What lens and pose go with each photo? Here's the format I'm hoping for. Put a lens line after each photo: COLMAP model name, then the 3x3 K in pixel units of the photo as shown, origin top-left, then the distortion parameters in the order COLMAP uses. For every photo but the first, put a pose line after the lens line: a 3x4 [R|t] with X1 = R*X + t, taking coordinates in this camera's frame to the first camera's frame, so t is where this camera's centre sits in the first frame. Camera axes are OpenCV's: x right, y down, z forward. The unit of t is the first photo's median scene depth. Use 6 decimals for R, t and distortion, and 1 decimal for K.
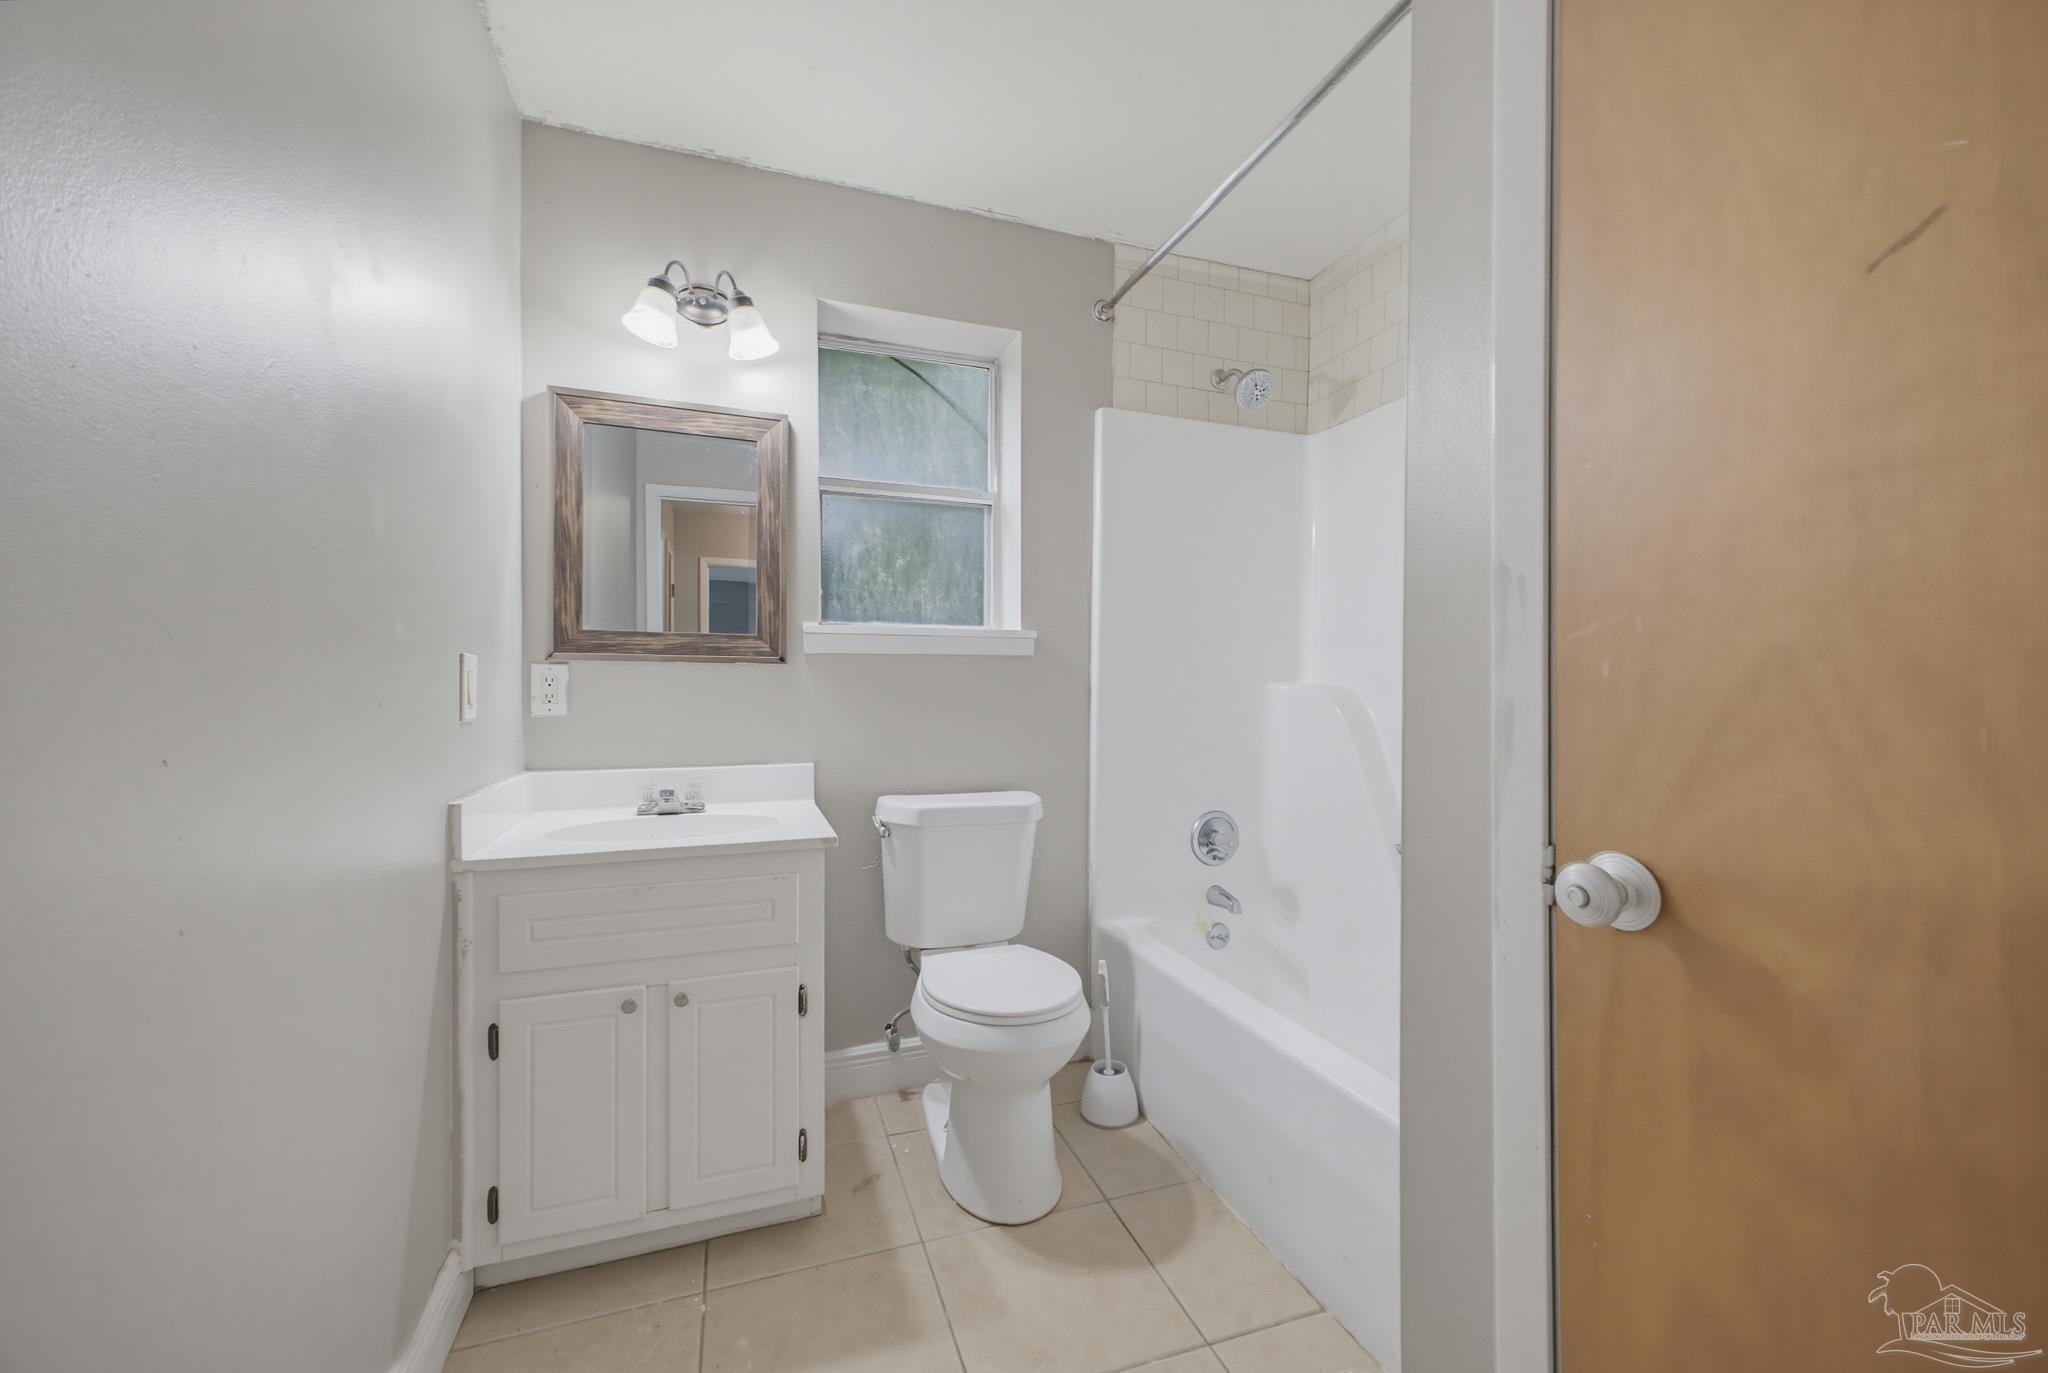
lens RADIAL K [[856.9, 0, 1024.0], [0, 856.9, 686.5], [0, 0, 1]] dist [0.020620, -0.000245]
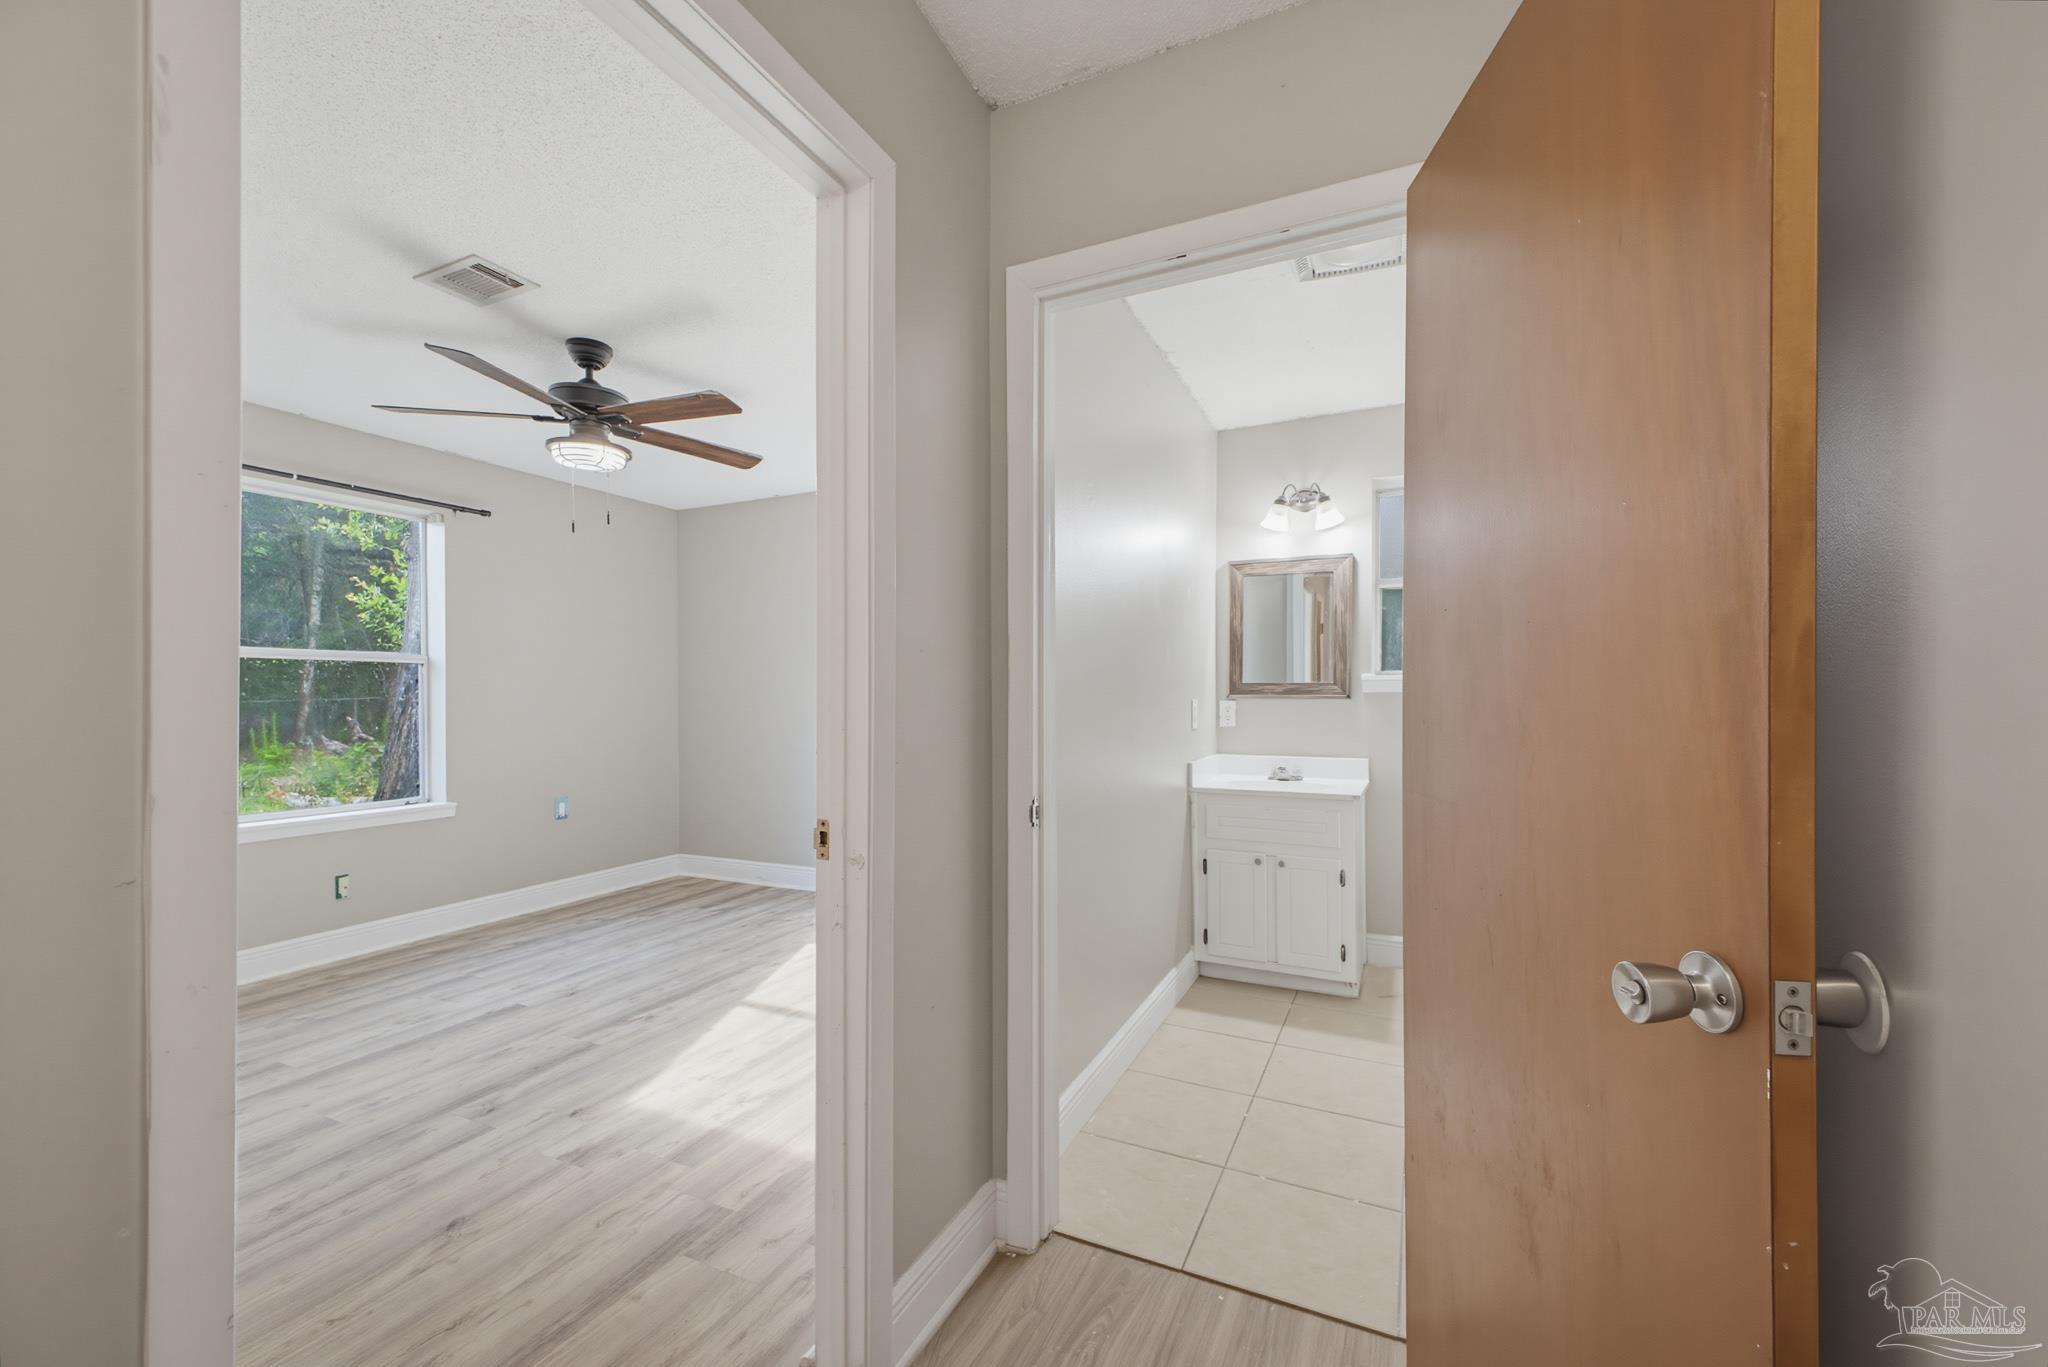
lens RADIAL K [[817.7, 0, 1044.8], [0, 817.7, 690.3], [0, 0, 1]] dist [-0.000469, -0.000311]
pose [[0.736667, -0.003594, -0.676246, 0.418593], [-0.000099, 0.999985, -0.005422, -0.039113], [0.676256, 0.004061, 0.736656, -0.683466]]
